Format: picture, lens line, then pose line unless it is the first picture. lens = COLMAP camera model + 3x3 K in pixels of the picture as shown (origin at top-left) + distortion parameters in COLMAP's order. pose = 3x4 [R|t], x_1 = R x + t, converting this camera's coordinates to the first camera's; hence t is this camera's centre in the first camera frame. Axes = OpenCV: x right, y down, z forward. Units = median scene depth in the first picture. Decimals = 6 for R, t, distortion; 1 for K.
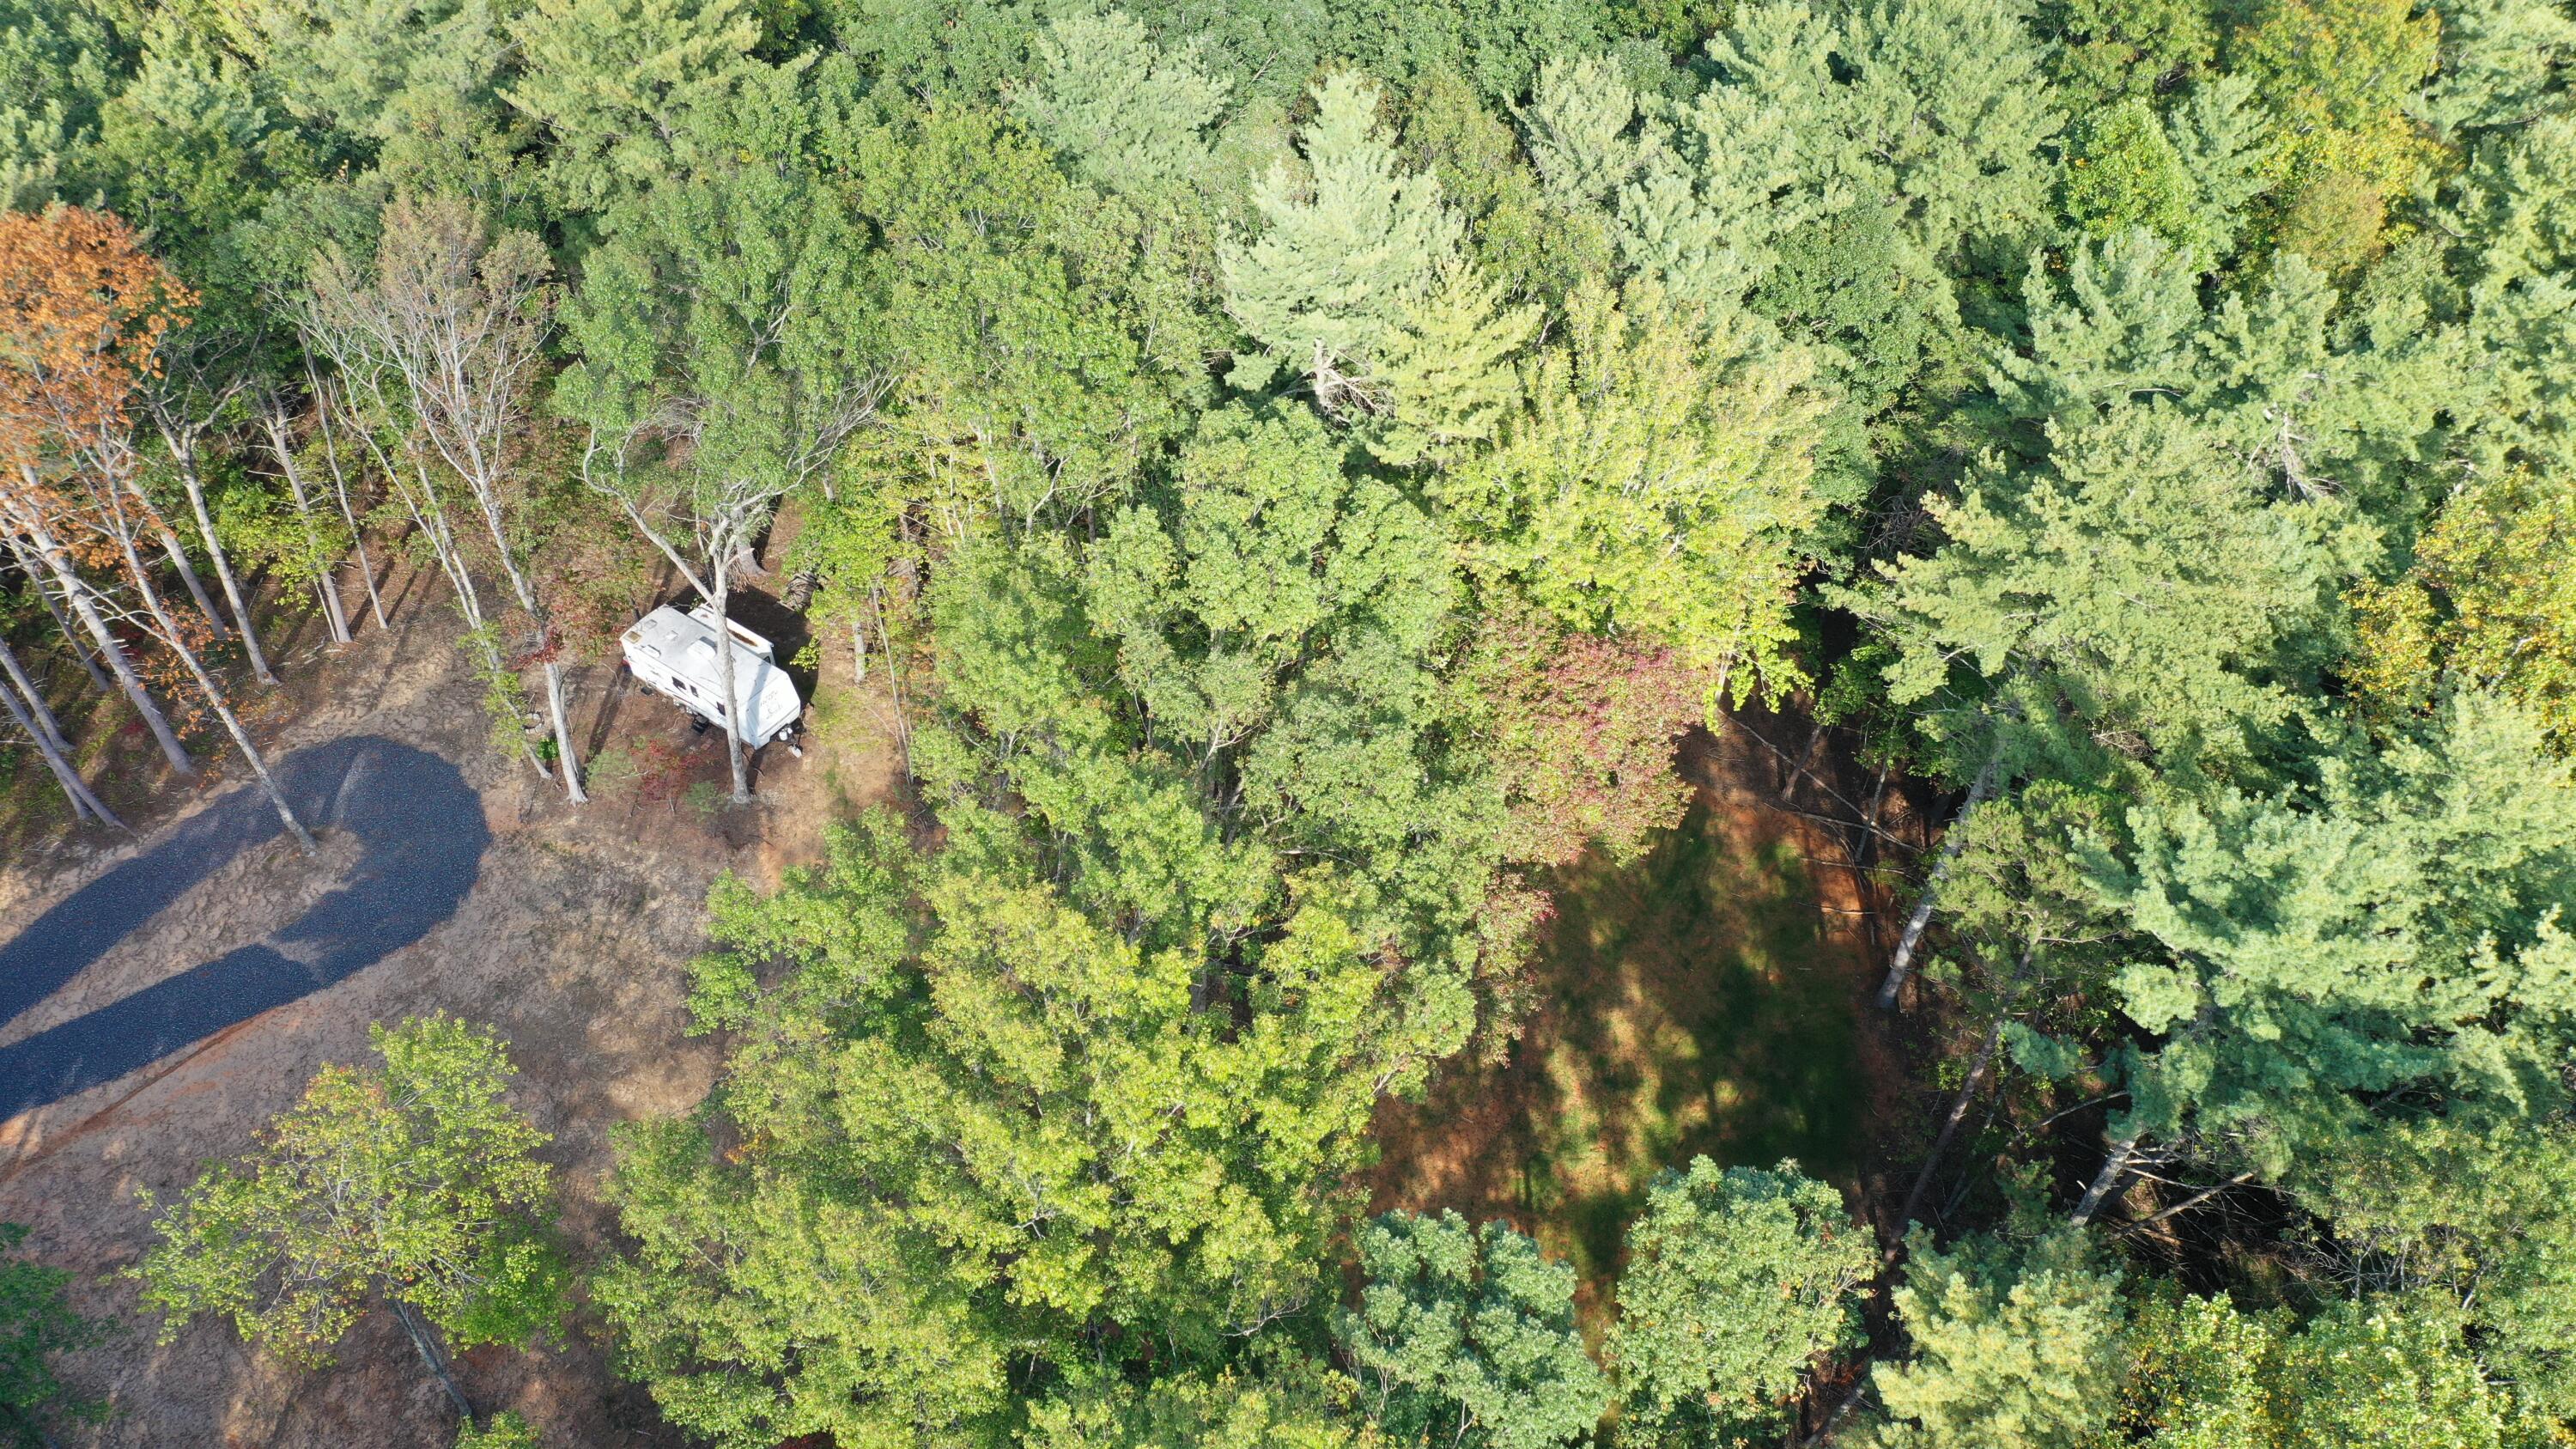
lens RADIAL K [[2030.1, 0, 1288.0], [0, 2030.1, 724.5], [0, 0, 1]] dist [-0.005258, 0.007016]
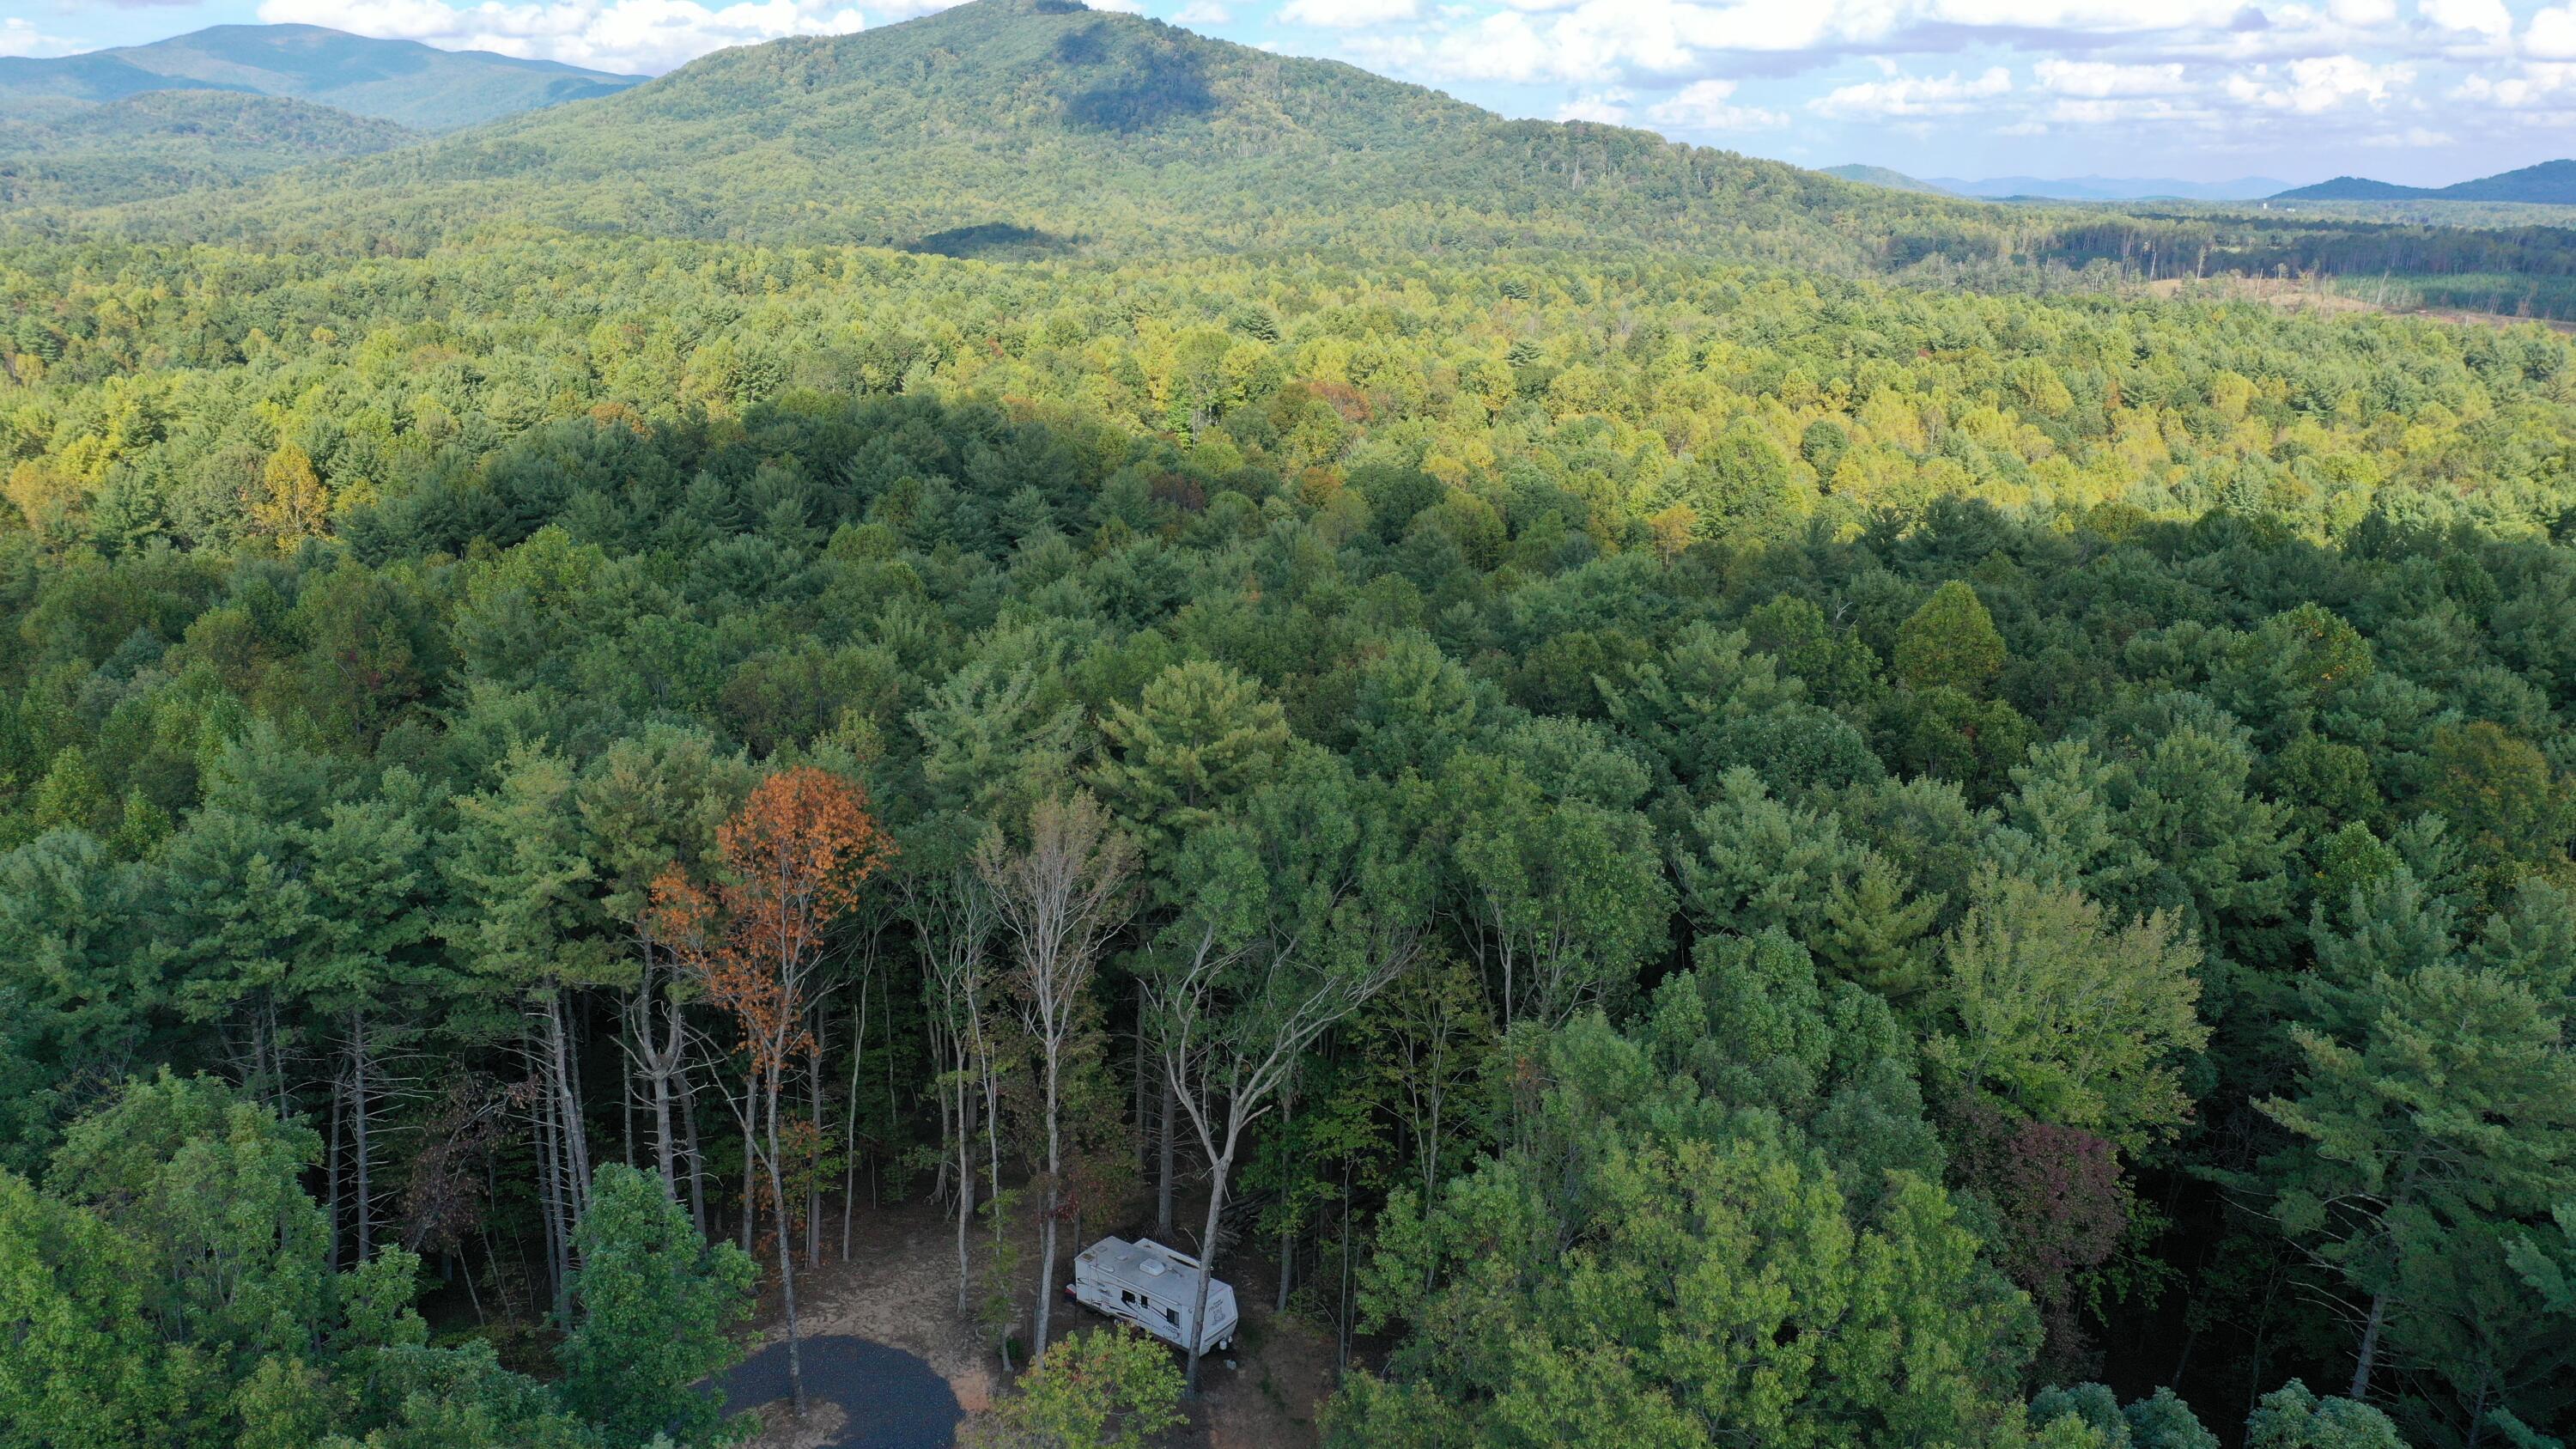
lens RADIAL K [[2030.1, 0, 1288.0], [0, 2030.1, 724.5], [0, 0, 1]] dist [-0.005258, 0.007016]
pose [[0.999398, 0.025275, -0.023756, -0.211172], [-0.033938, 0.854018, -0.519135, 0.307276], [0.007167, 0.519629, 0.854362, -0.113379]]
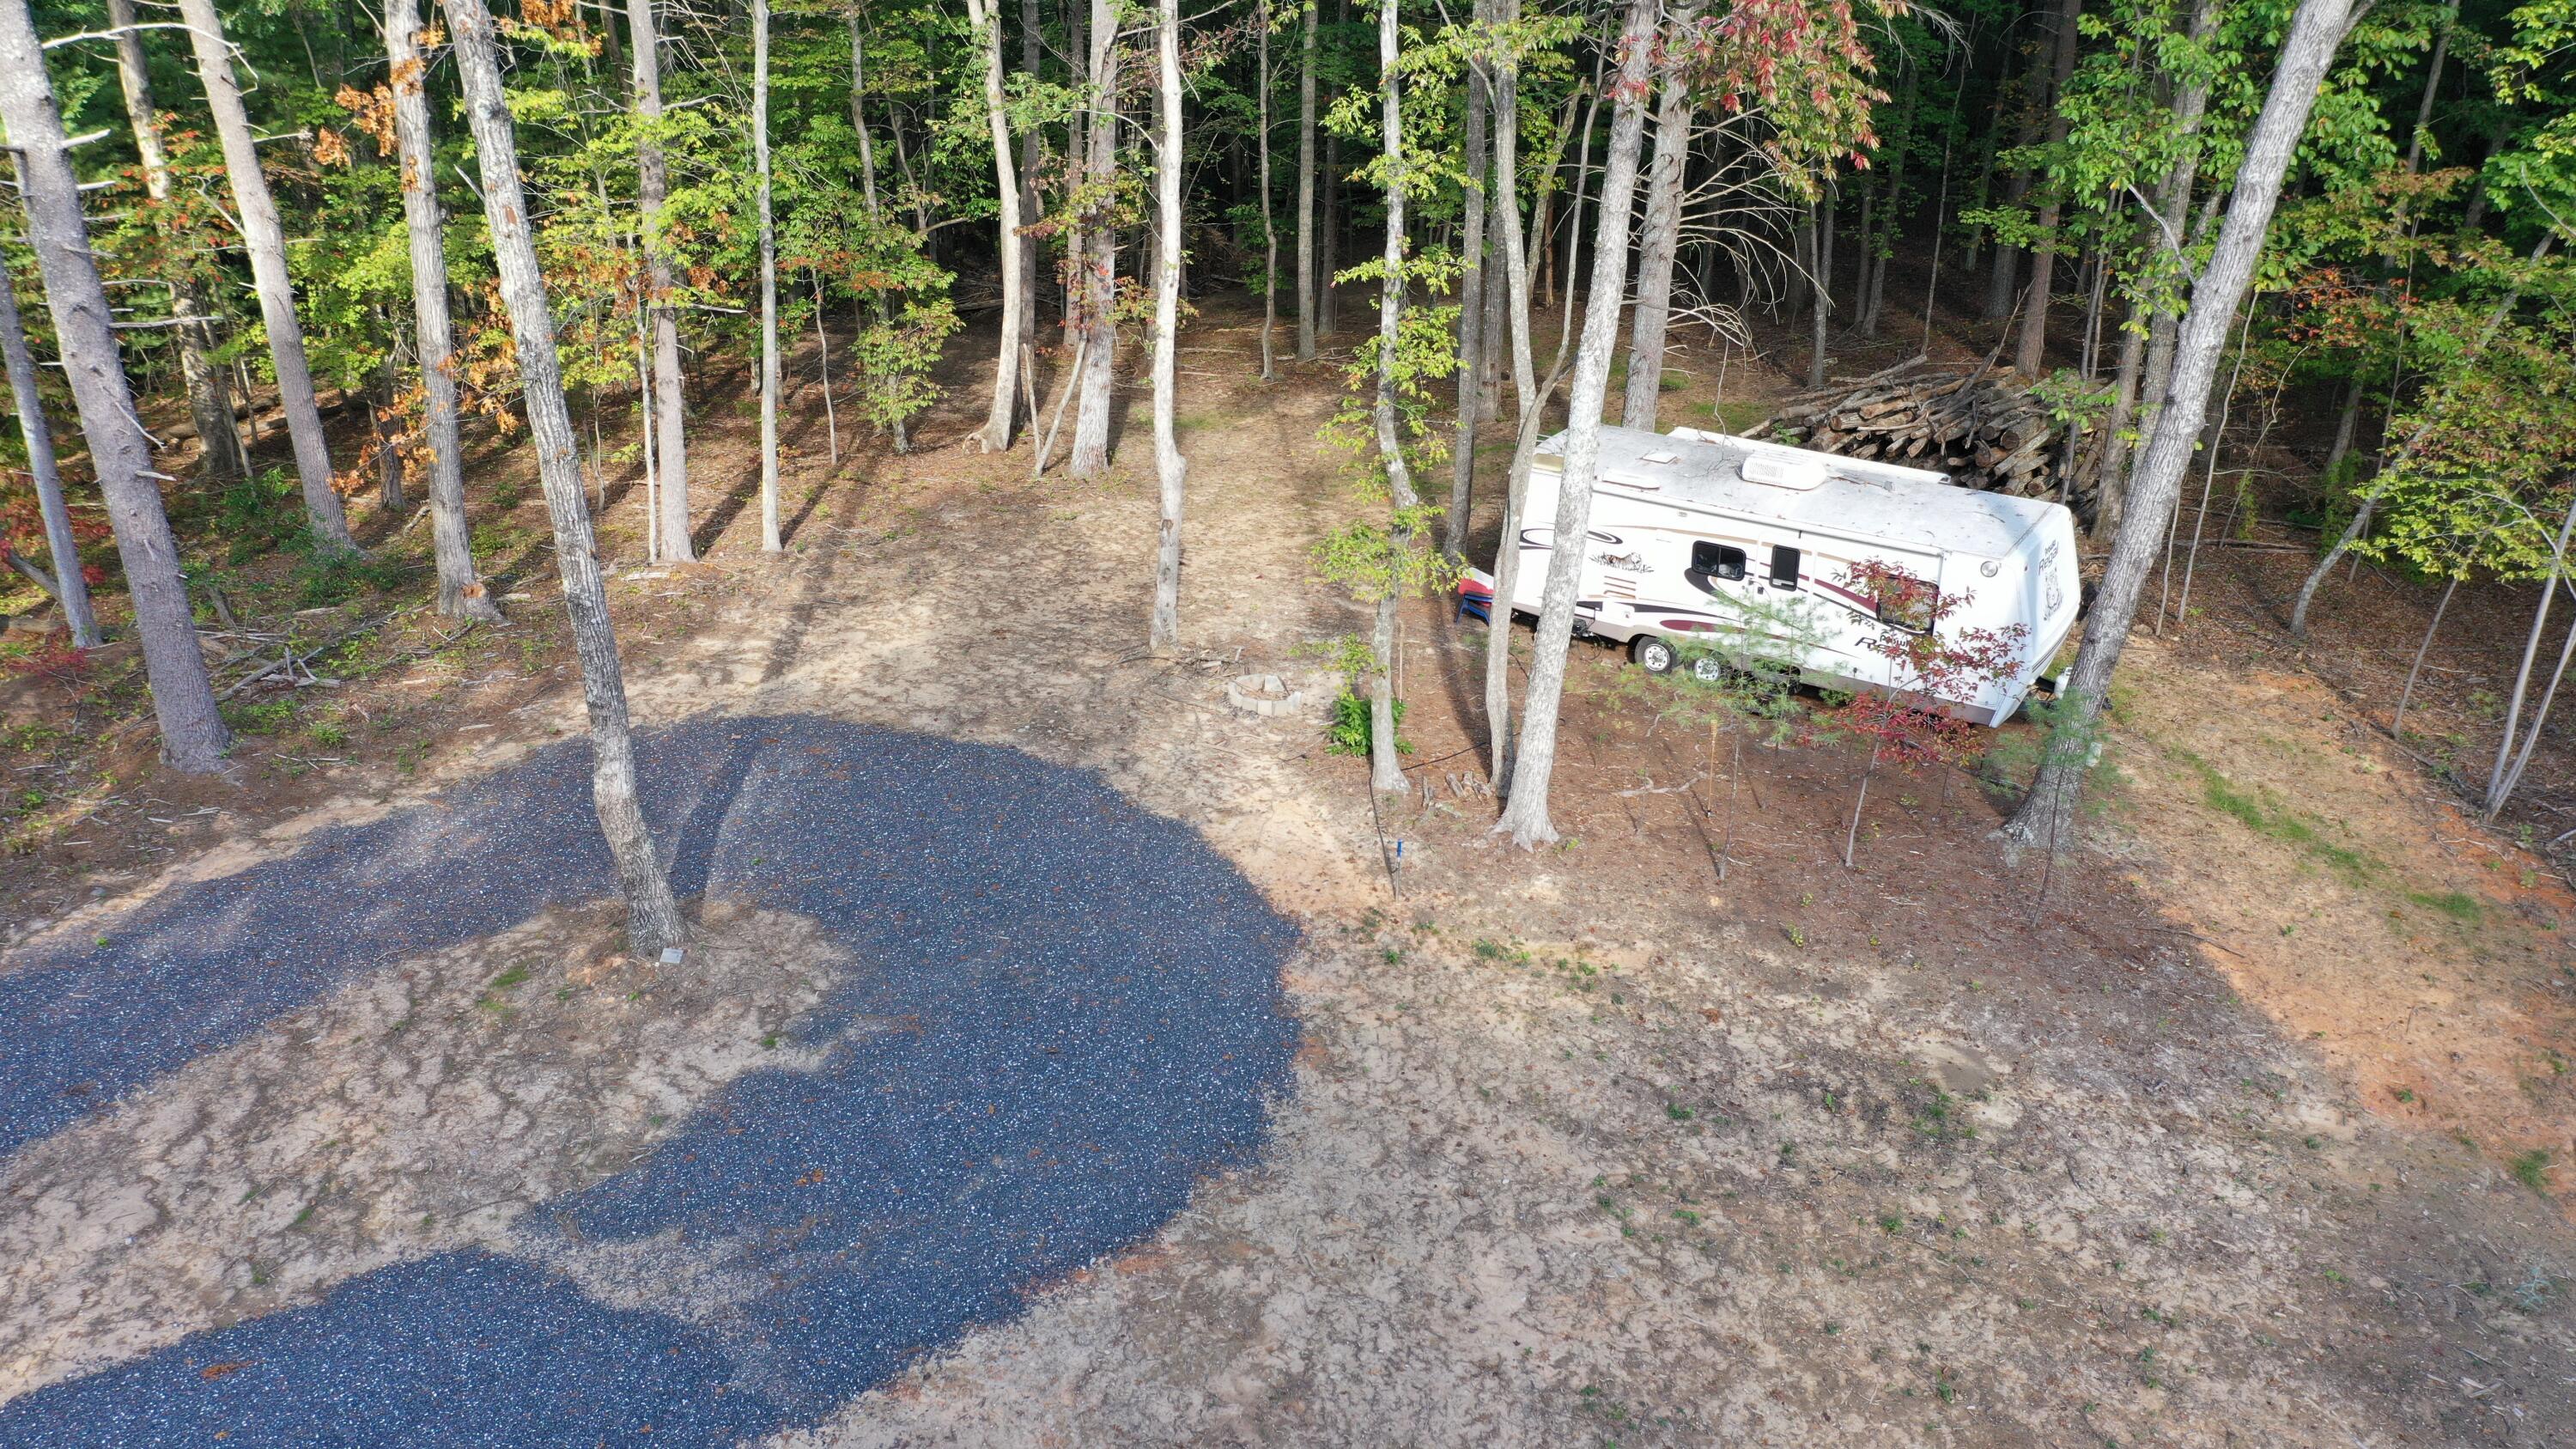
lens RADIAL K [[2030.1, 0, 1288.0], [0, 2030.1, 724.5], [0, 0, 1]] dist [-0.005258, 0.007016]
pose [[0.998822, -0.014274, 0.046378, -0.420267], [0.030015, 0.932720, -0.359349, 0.135187], [-0.038128, 0.360318, 0.932050, 0.753429]]
